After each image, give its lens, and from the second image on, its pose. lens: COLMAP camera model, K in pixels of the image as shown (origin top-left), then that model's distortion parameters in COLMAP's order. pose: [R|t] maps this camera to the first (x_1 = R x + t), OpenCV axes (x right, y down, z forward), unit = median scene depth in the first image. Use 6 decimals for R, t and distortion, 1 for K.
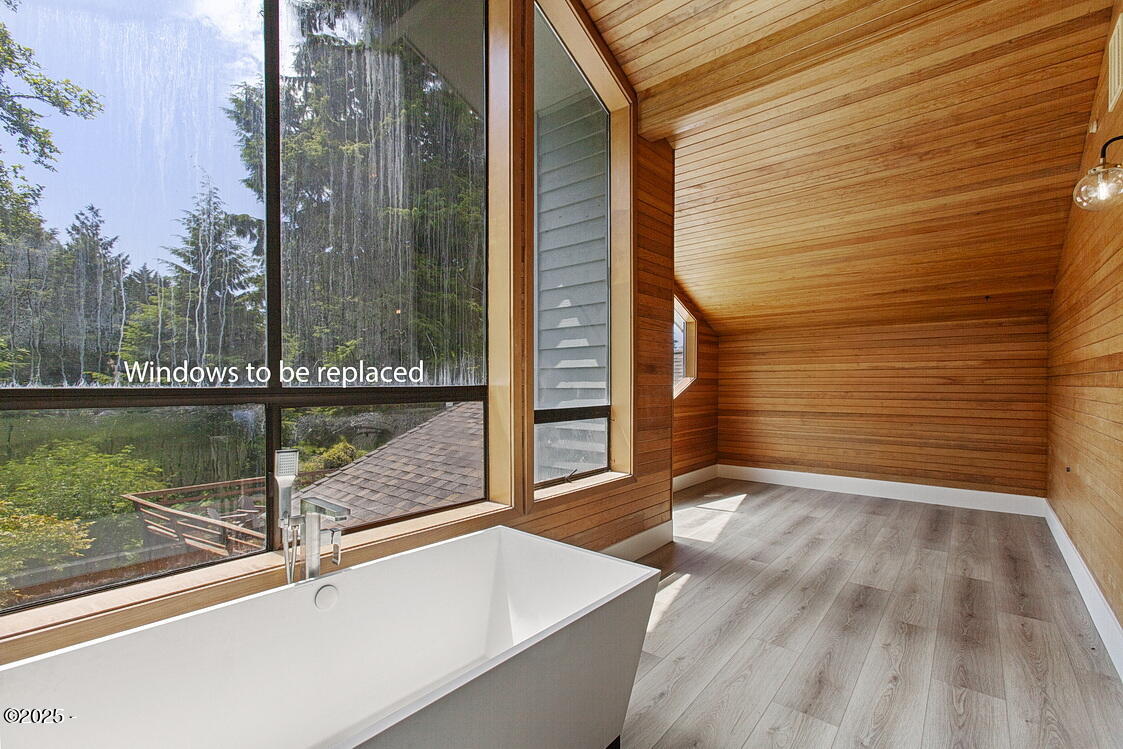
lens RADIAL K [[506.8, 0, 564.0], [0, 506.8, 387.9], [0, 0, 1]] dist [-0.003531, 0.000272]
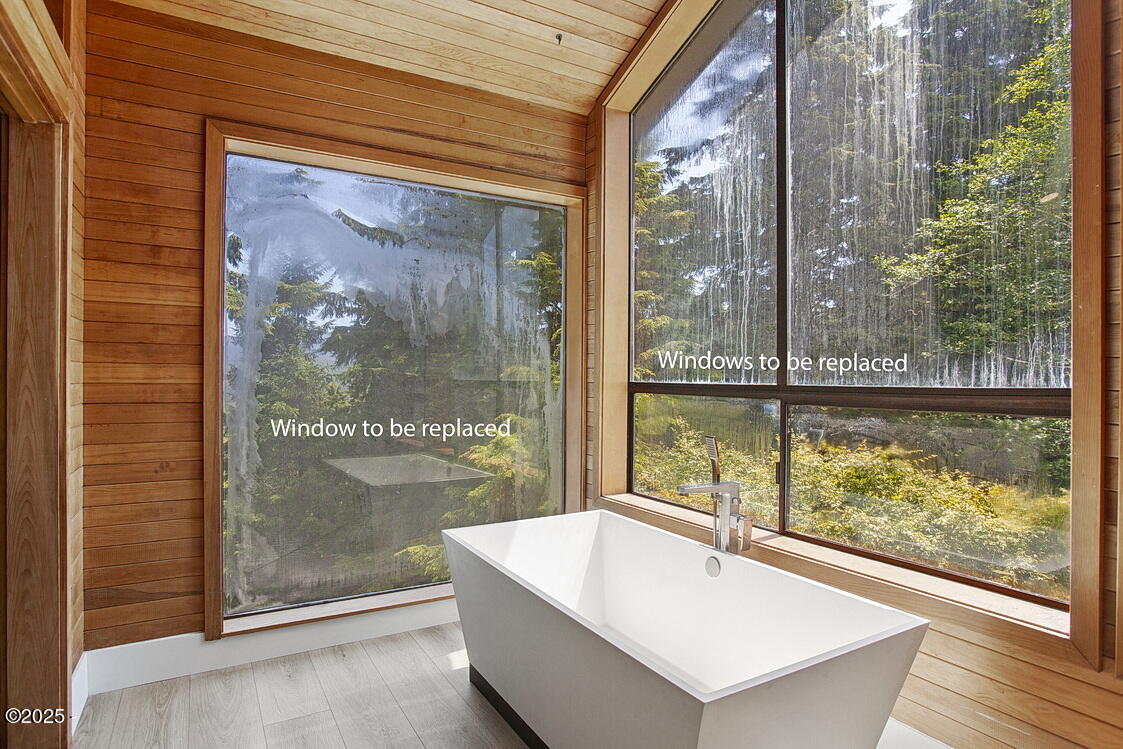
lens RADIAL K [[614.6, 0, 561.5], [0, 614.6, 374.5], [0, 0, 1]] dist [-0.054471, 0.000426]
pose [[-0.339650, -0.000686, -0.940552, 0.479219], [-0.006989, 0.999974, 0.001795, -0.013086], [0.940526, 0.007183, -0.339646, 0.576505]]
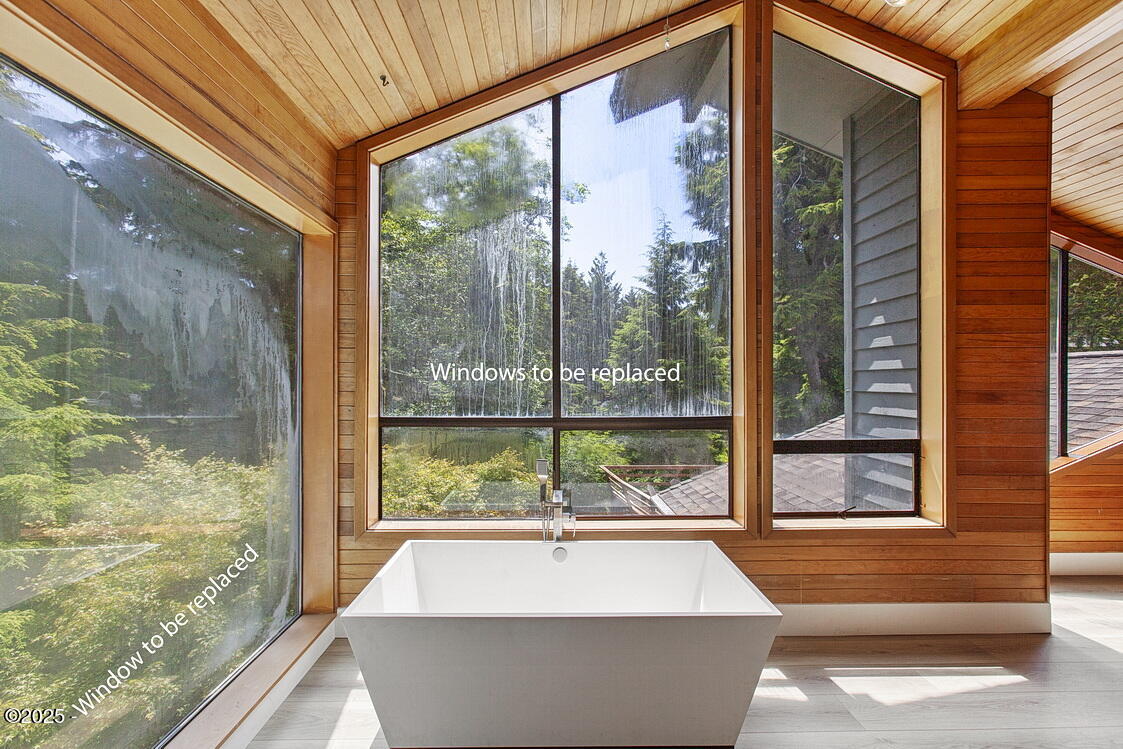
lens RADIAL K [[498.0, 0, 555.0], [0, 498.0, 377.9], [0, 0, 1]] dist [0.002177, 0.001507]
pose [[0.649663, -0.000784, -0.760222, 0.356838], [-0.003975, 0.999982, -0.004428, -0.068400], [0.760212, 0.005899, 0.649649, -0.014881]]
